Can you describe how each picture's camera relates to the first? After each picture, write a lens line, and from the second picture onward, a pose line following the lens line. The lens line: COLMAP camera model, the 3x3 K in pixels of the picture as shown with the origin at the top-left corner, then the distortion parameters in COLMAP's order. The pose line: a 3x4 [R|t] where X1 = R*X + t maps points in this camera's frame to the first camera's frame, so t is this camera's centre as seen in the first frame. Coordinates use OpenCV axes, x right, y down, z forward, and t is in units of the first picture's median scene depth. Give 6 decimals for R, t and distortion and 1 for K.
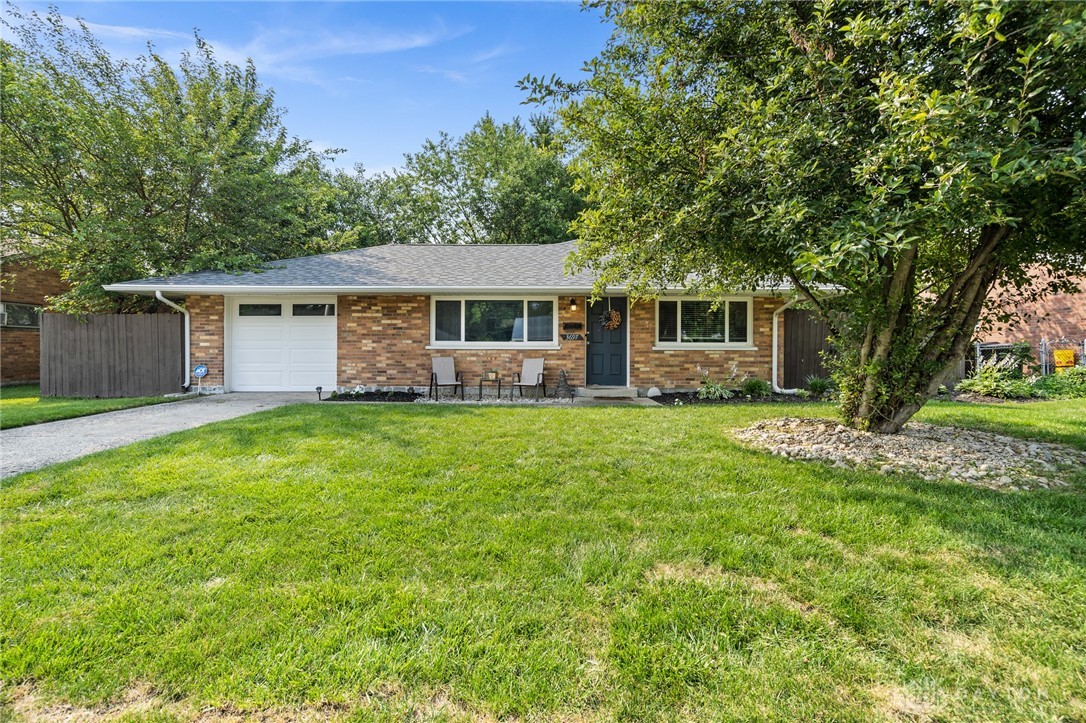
lens RADIAL K [[532.1, 0, 543.5], [0, 532.1, 366.8], [0, 0, 1]] dist [-0.003781, 0.000262]
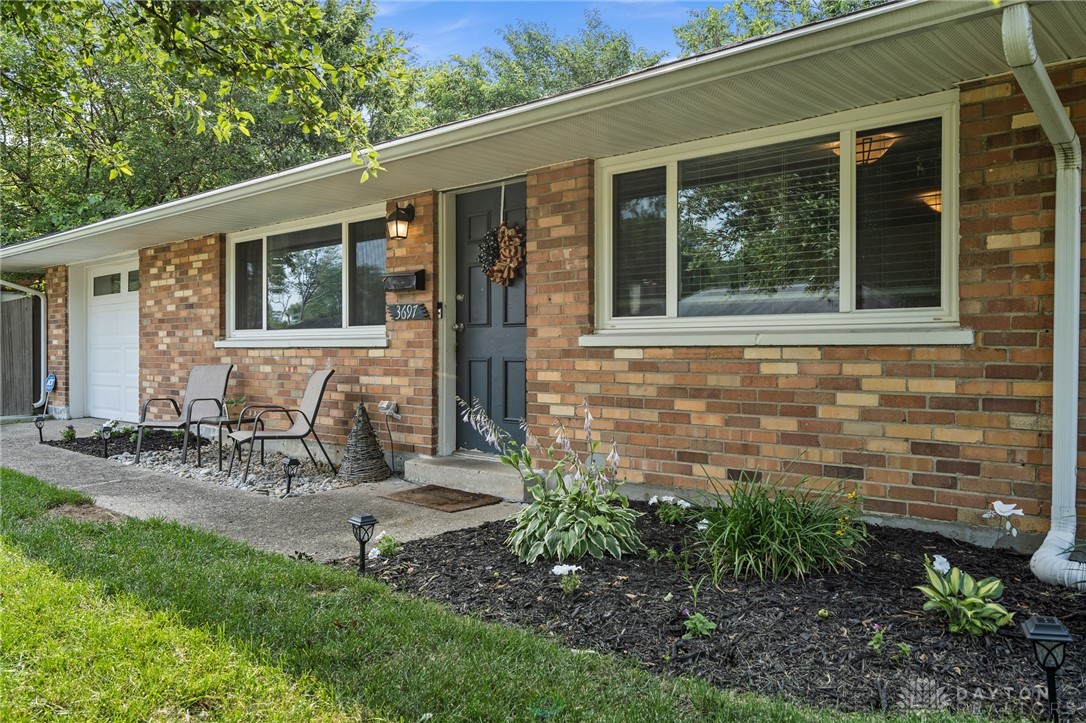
lens RADIAL K [[835.8, 0, 542.3], [0, 835.8, 357.0], [0, 0, 1]] dist [0.009920, 0.002840]
pose [[0.729333, 0.002252, -0.684155, 0.505974], [-0.003636, 0.999993, -0.000584, -0.025494], [0.684149, 0.002913, 0.729336, 0.653665]]
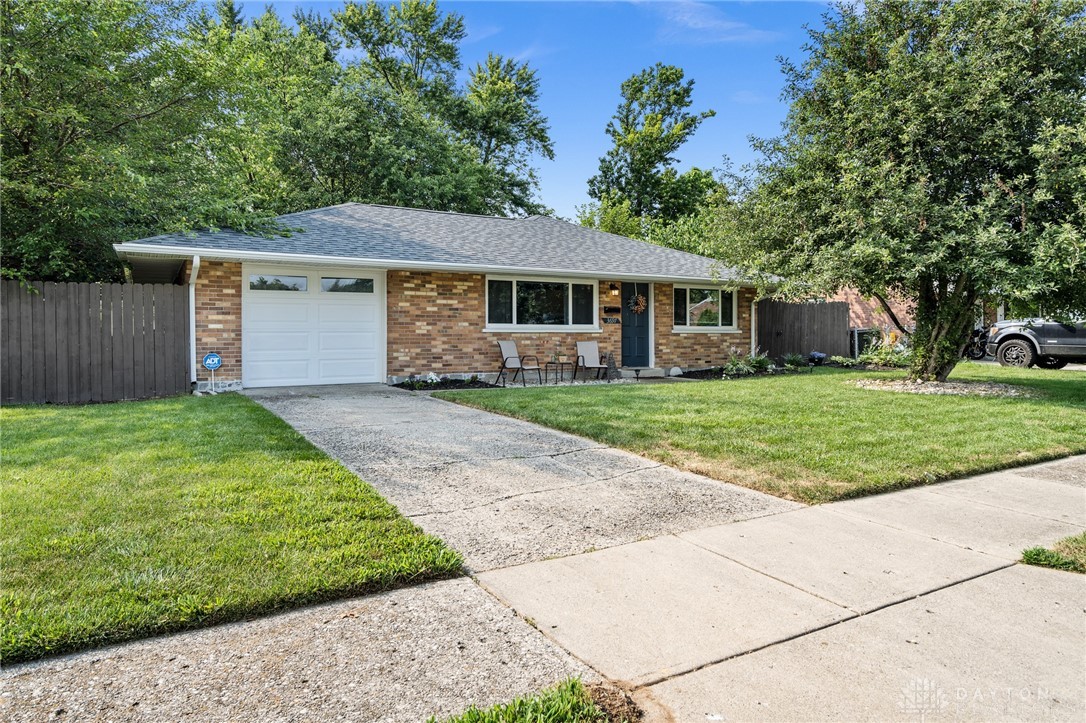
lens RADIAL K [[637.6, 0, 541.7], [0, 637.6, 354.9], [0, 0, 1]] dist [-0.004333, -0.001149]
pose [[0.876838, -0.017851, 0.480455, -0.664038], [0.017052, 0.999836, 0.006028, 0.001005], [-0.480484, 0.002907, 0.876999, -0.021081]]
